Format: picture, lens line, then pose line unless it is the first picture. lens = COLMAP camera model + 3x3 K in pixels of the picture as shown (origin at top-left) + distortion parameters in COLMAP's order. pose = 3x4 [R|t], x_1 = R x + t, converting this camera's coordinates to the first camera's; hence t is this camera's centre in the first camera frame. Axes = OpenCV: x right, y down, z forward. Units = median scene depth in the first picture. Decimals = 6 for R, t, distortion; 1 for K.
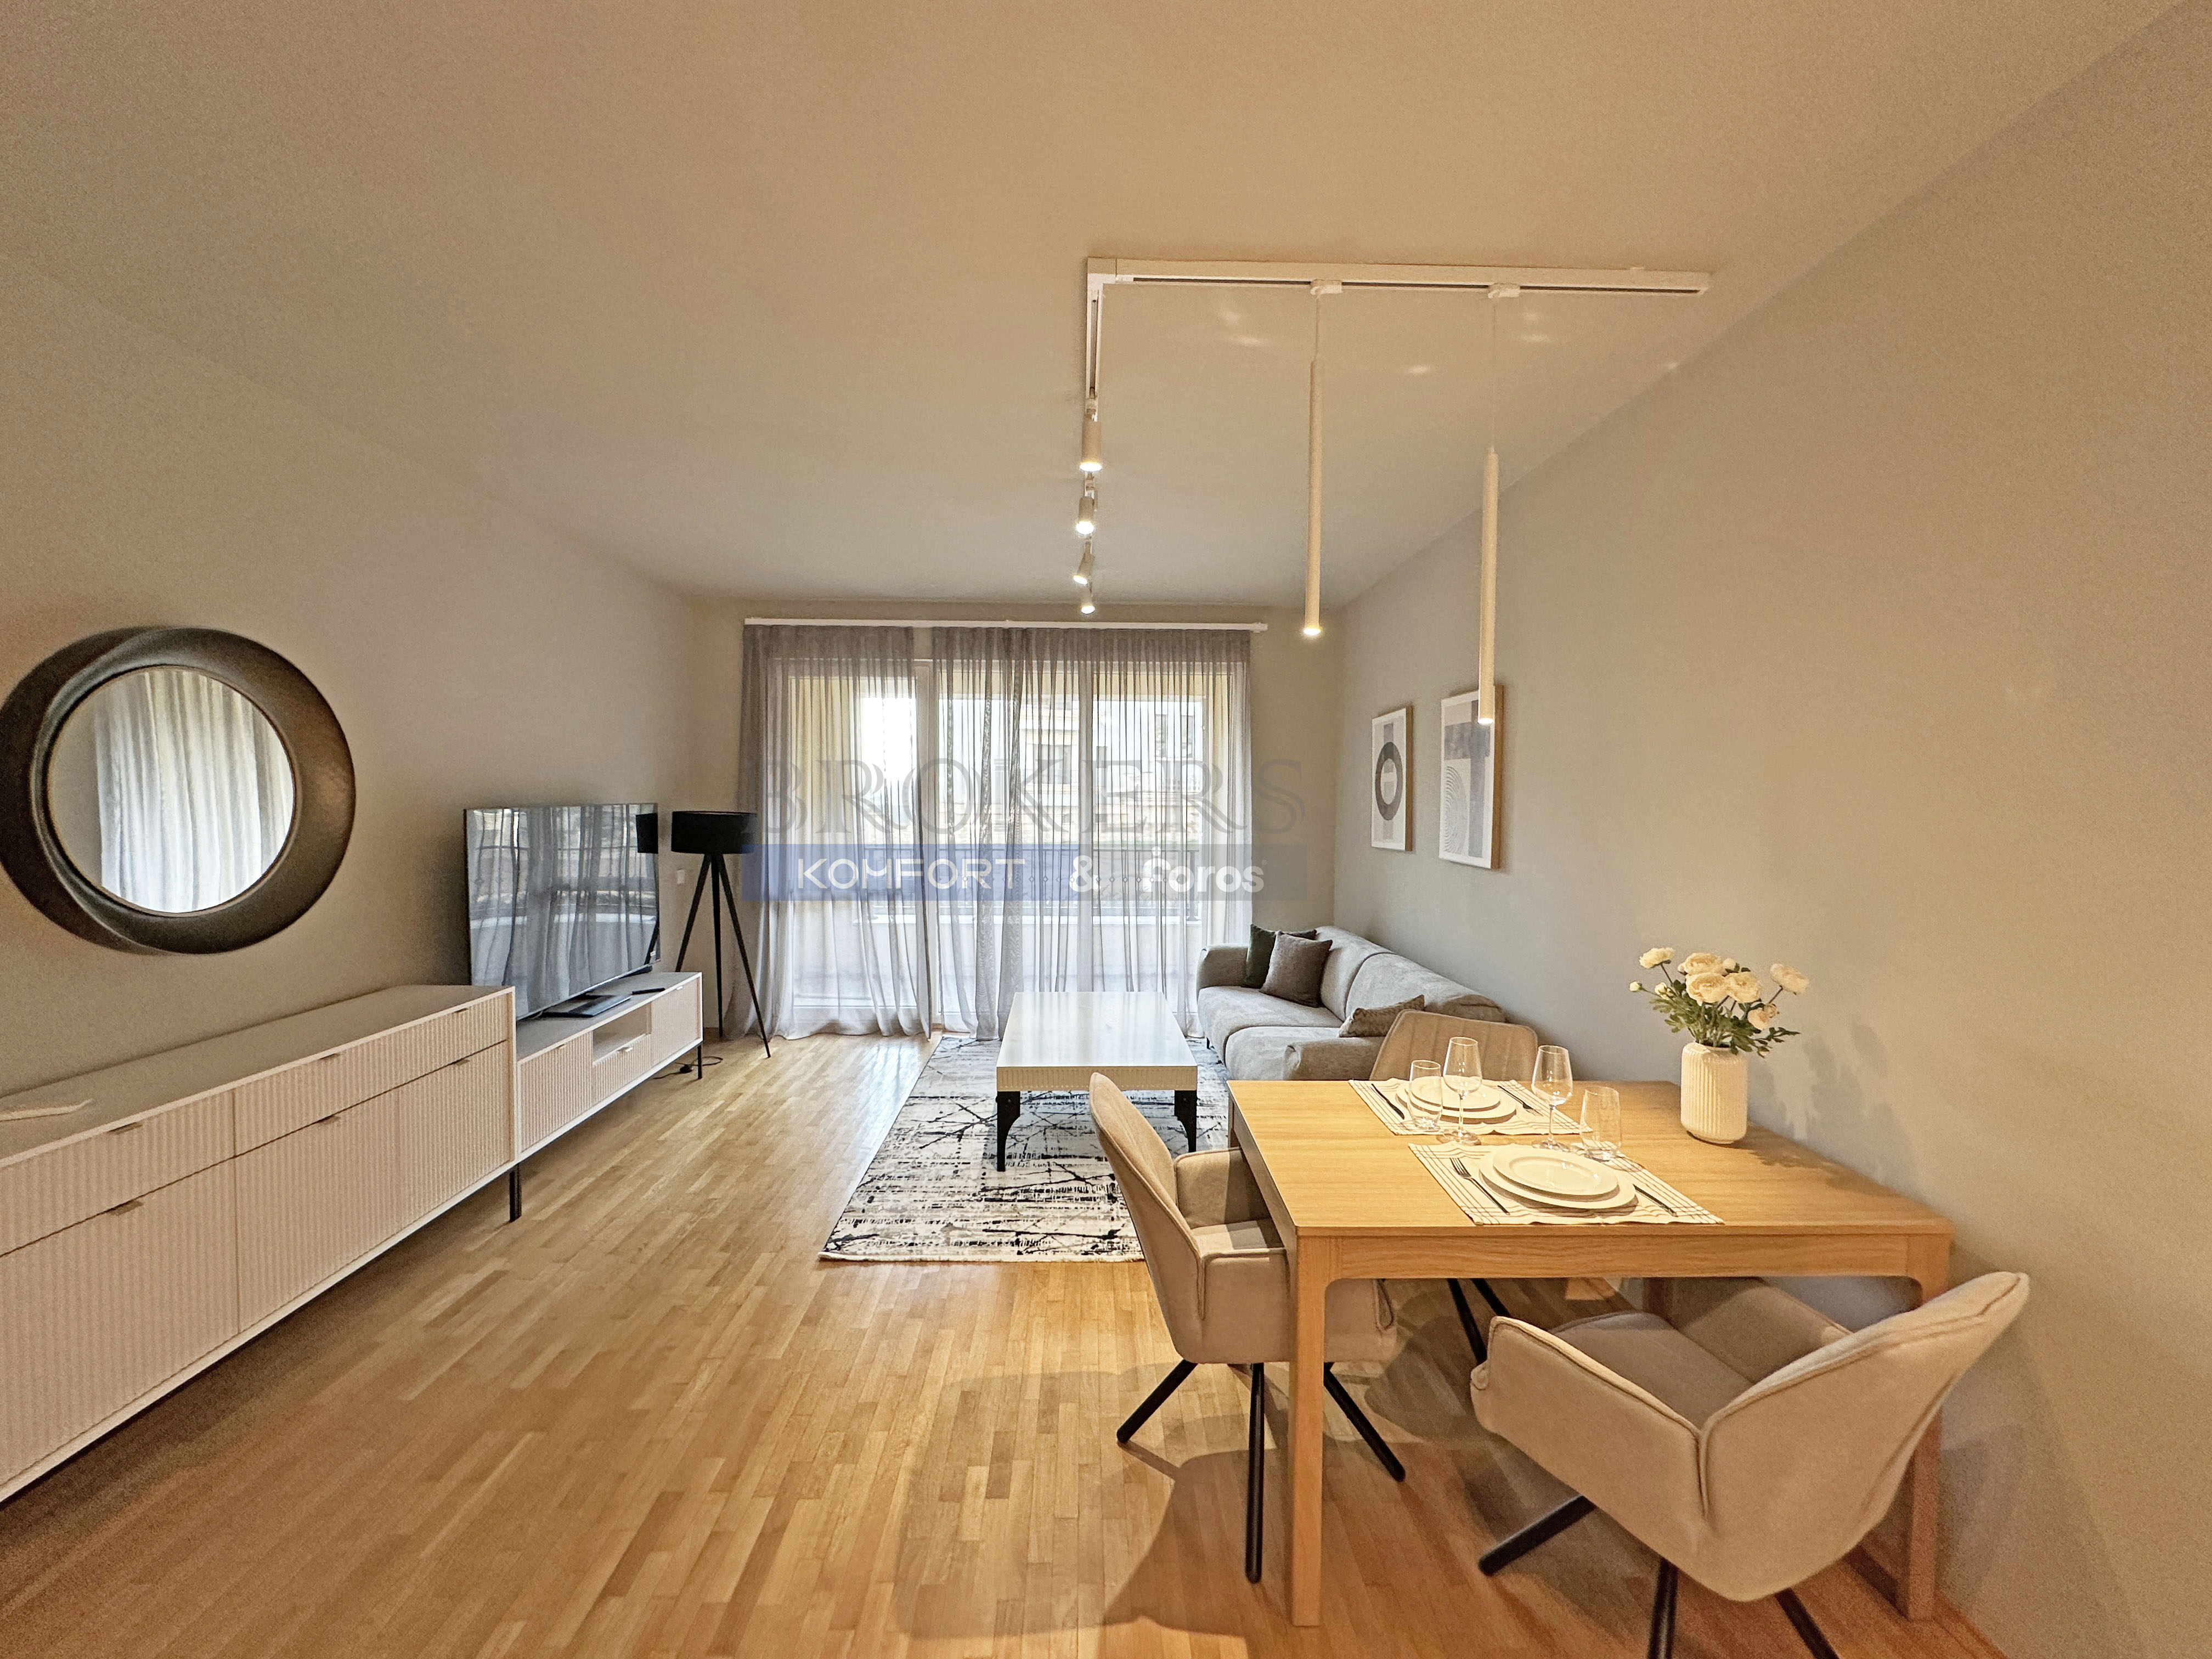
lens RADIAL K [[878.6, 0, 1099.5], [0, 878.6, 831.2], [0, 0, 1]] dist [0.000571, -0.000166]
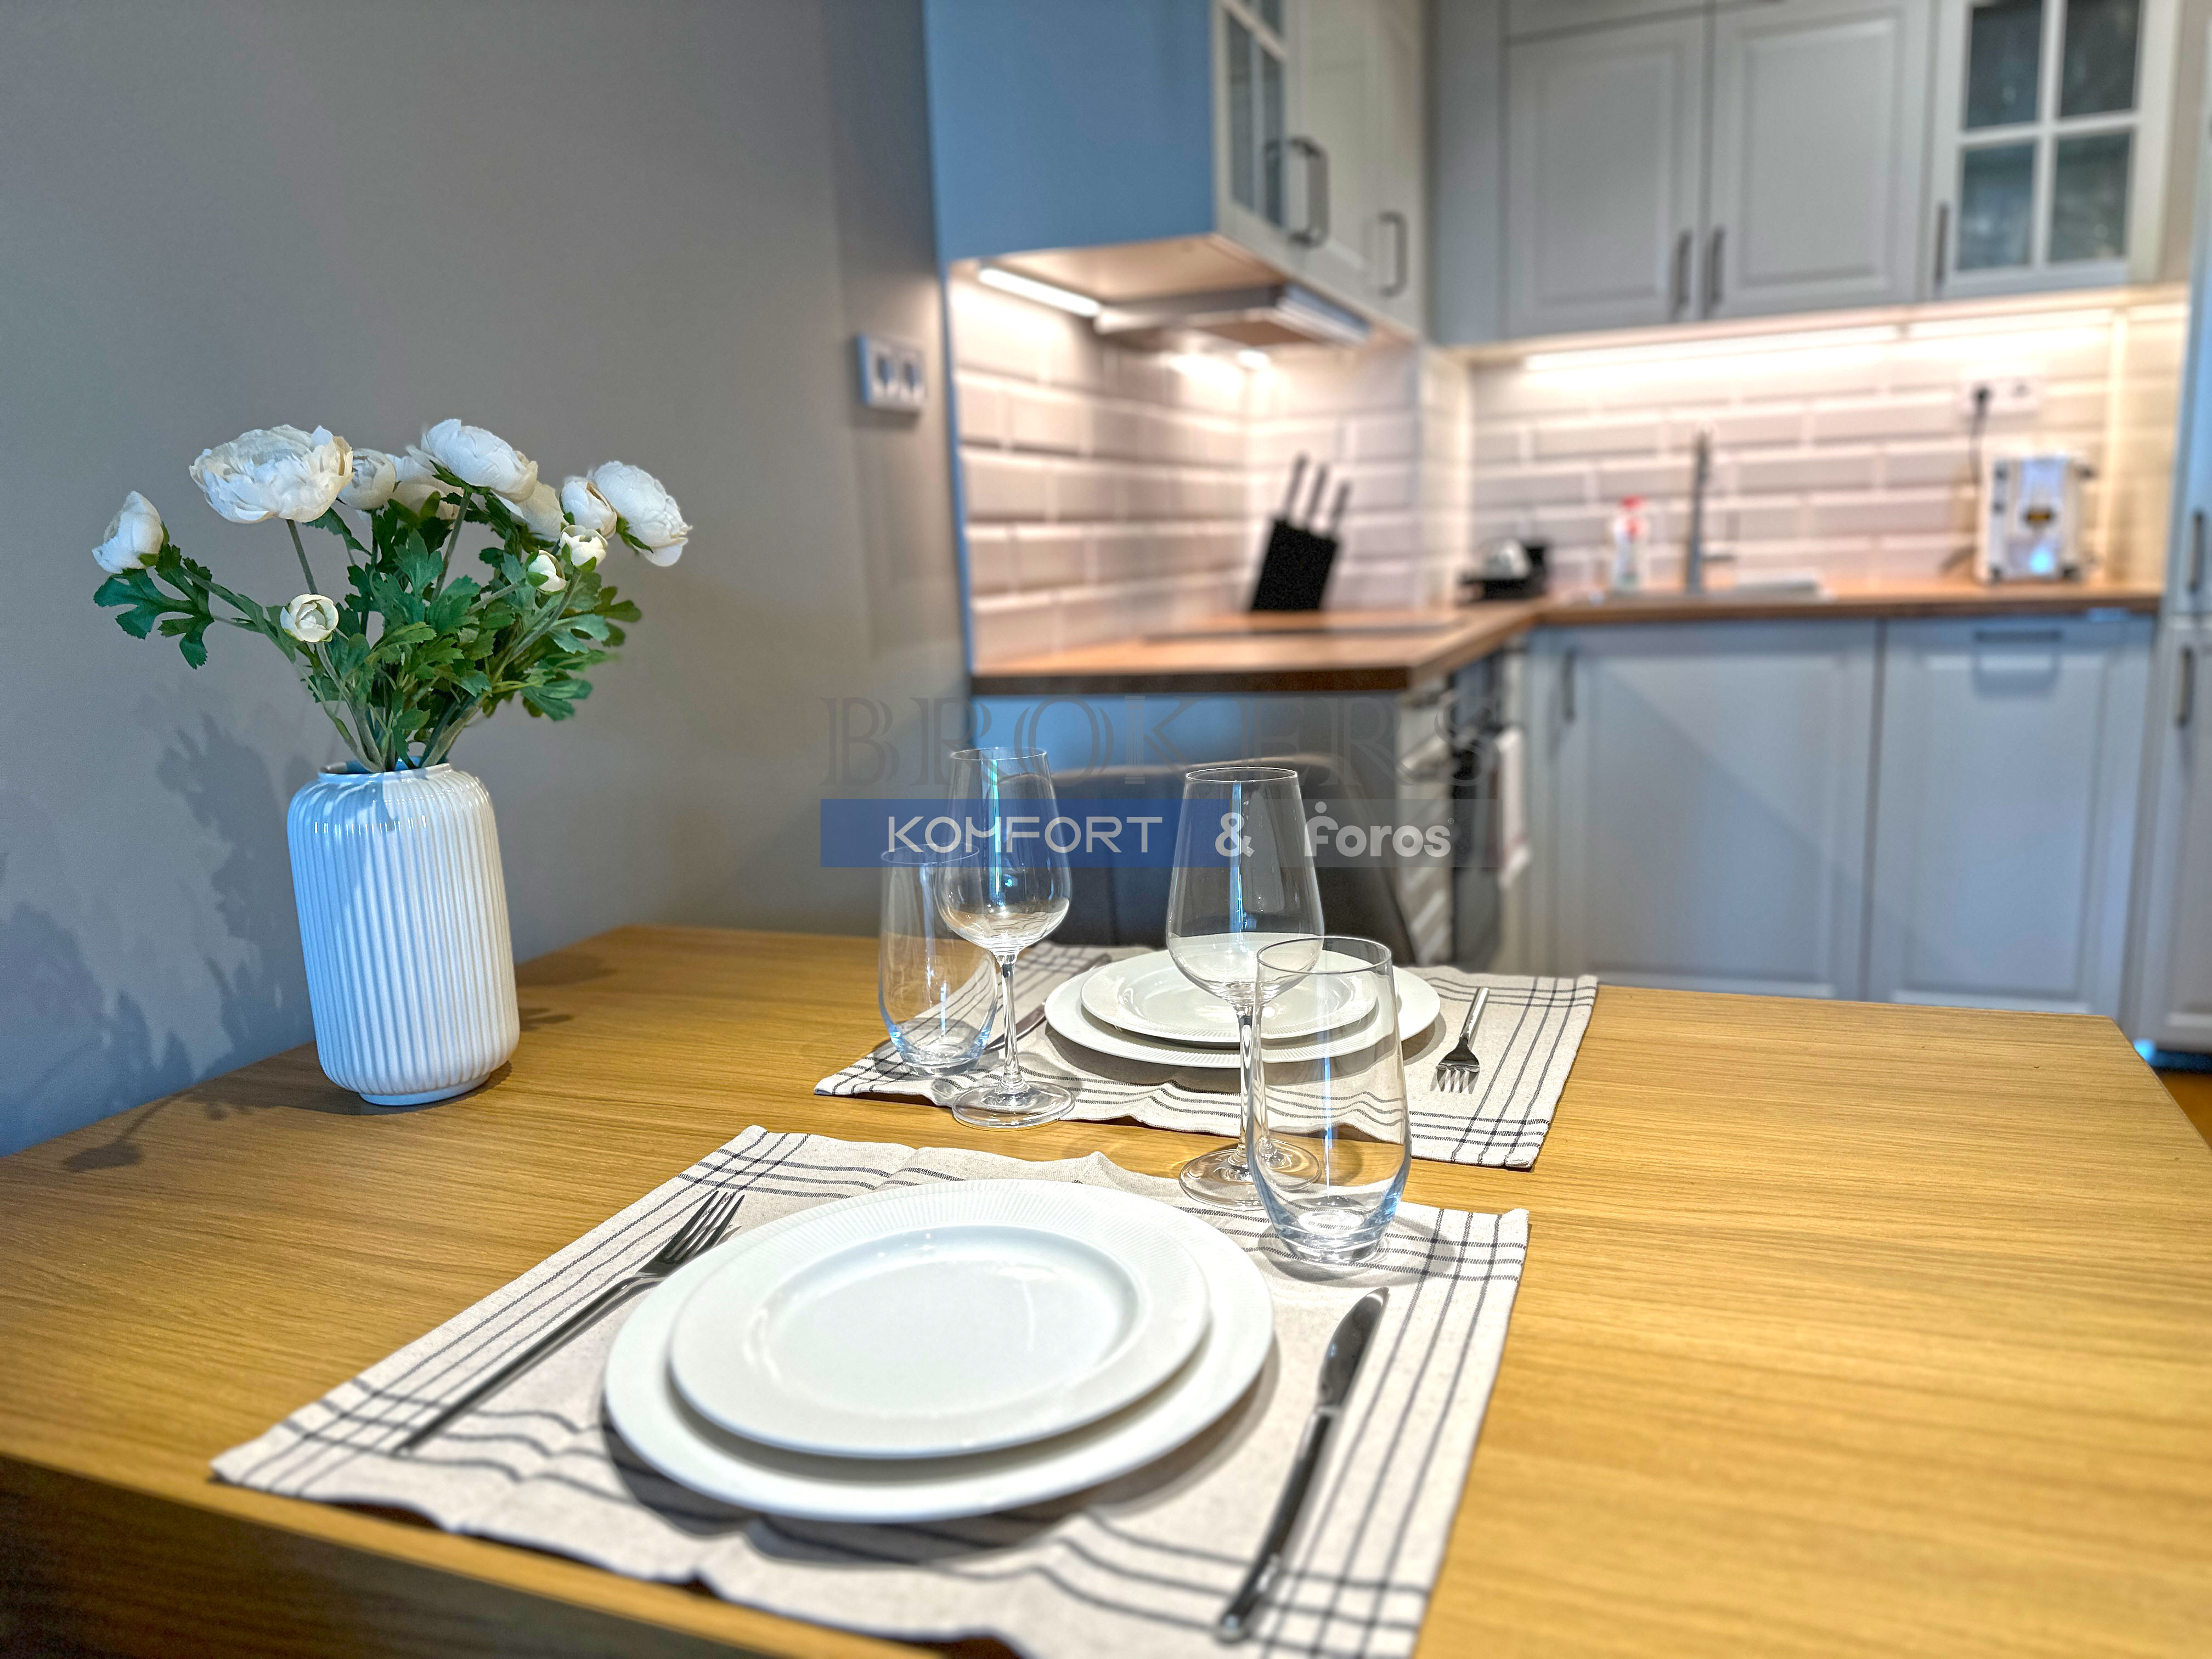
lens RADIAL K [[1551.3, 0, 1106.4], [0, 1551.3, 857.2], [0, 0, 1]] dist [0.064354, -0.086843]
pose [[-0.928301, -0.038501, 0.369832, 0.177120], [0.053204, 0.970637, 0.234593, 0.097473], [-0.368004, 0.237450, -0.898994, 0.802333]]
